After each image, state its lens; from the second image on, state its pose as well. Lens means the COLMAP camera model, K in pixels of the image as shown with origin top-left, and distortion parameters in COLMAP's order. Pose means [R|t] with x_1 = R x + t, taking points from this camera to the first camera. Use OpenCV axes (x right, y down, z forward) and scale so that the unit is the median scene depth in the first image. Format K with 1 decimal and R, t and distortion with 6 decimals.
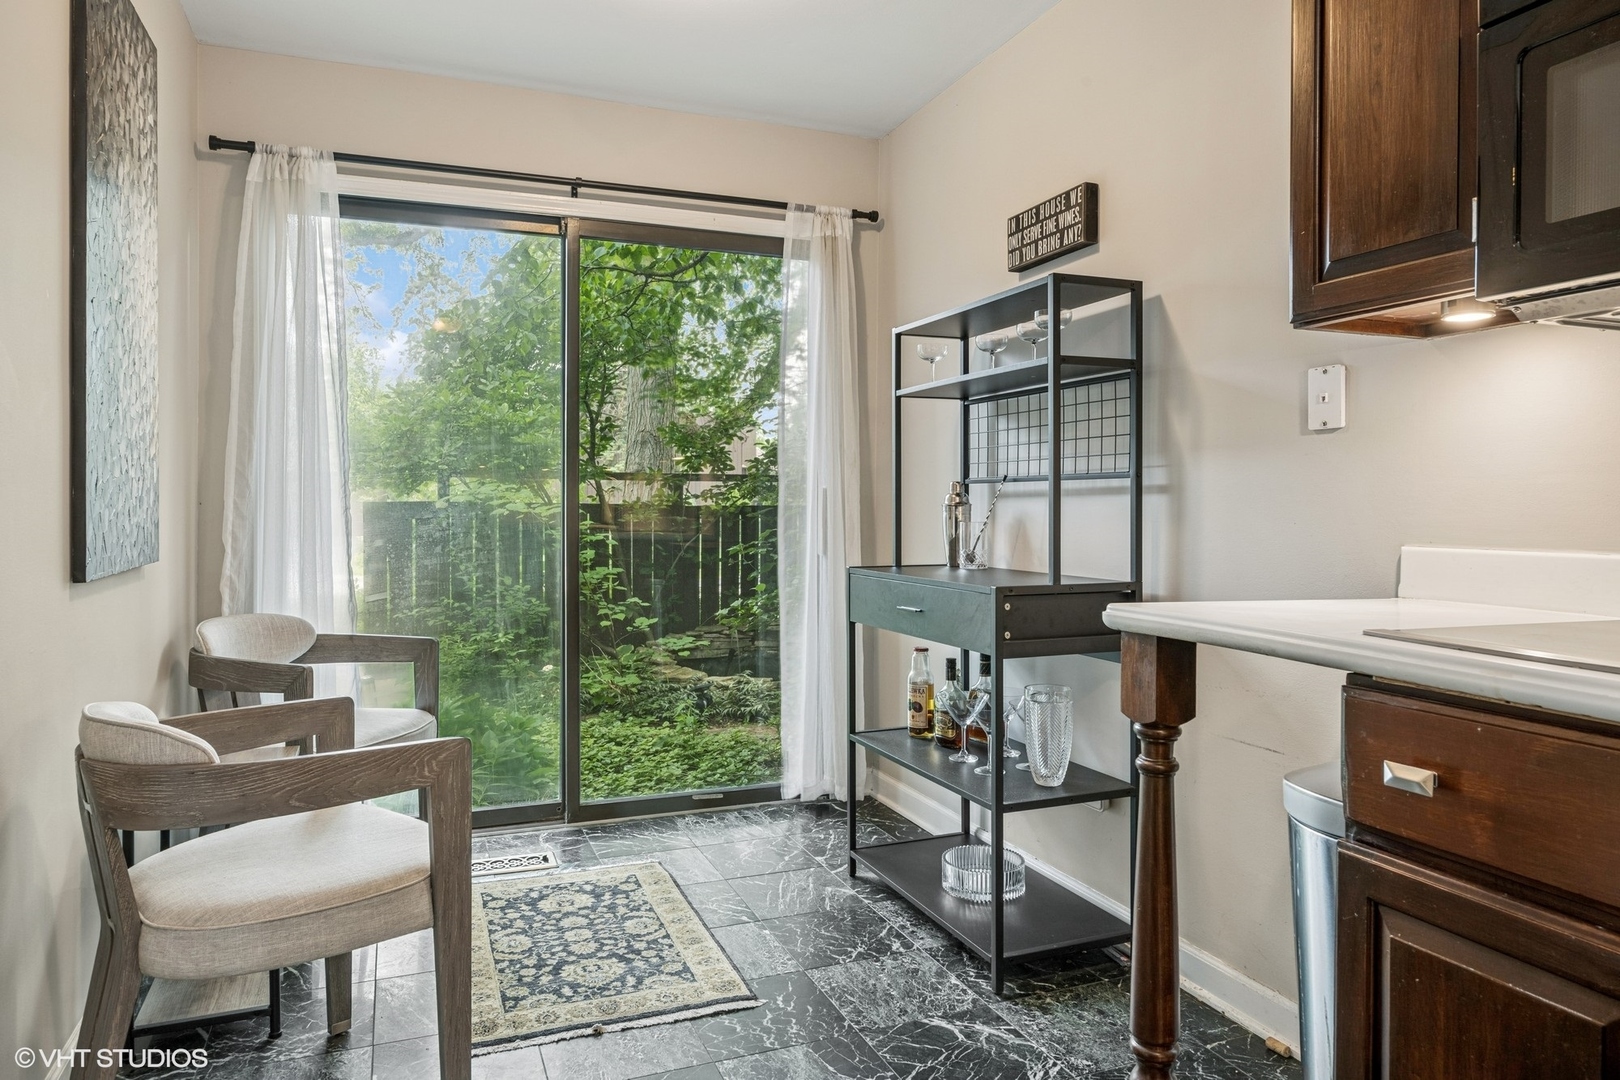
lens RADIAL K [[1064.6, 0, 820.2], [0, 1064.6, 508.1], [0, 0, 1]] dist [0.010104, 0.000414]
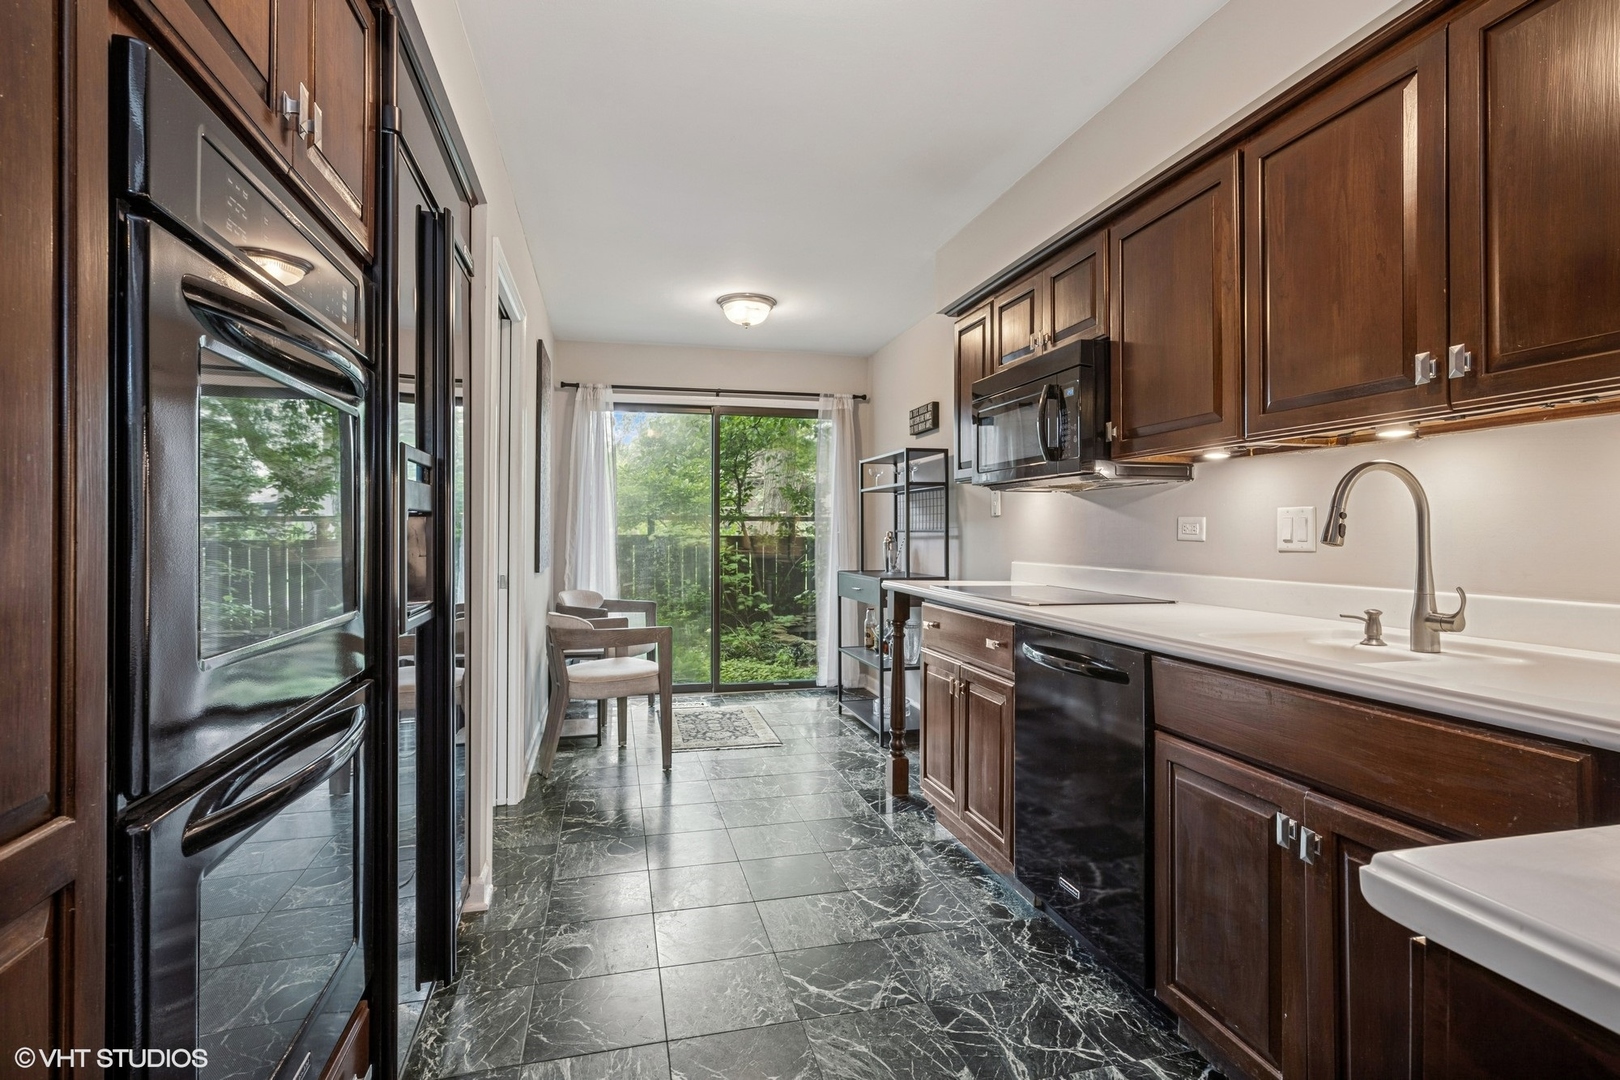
lens RADIAL K [[761.4, 0, 811.2], [0, 761.4, 522.3], [0, 0, 1]] dist [0.006299, 0.000476]
pose [[0.991893, -0.002223, -0.127059, 0.151368], [-0.000008, 0.999846, -0.017561, -0.014707], [0.127078, 0.017420, 0.991740, -0.490750]]
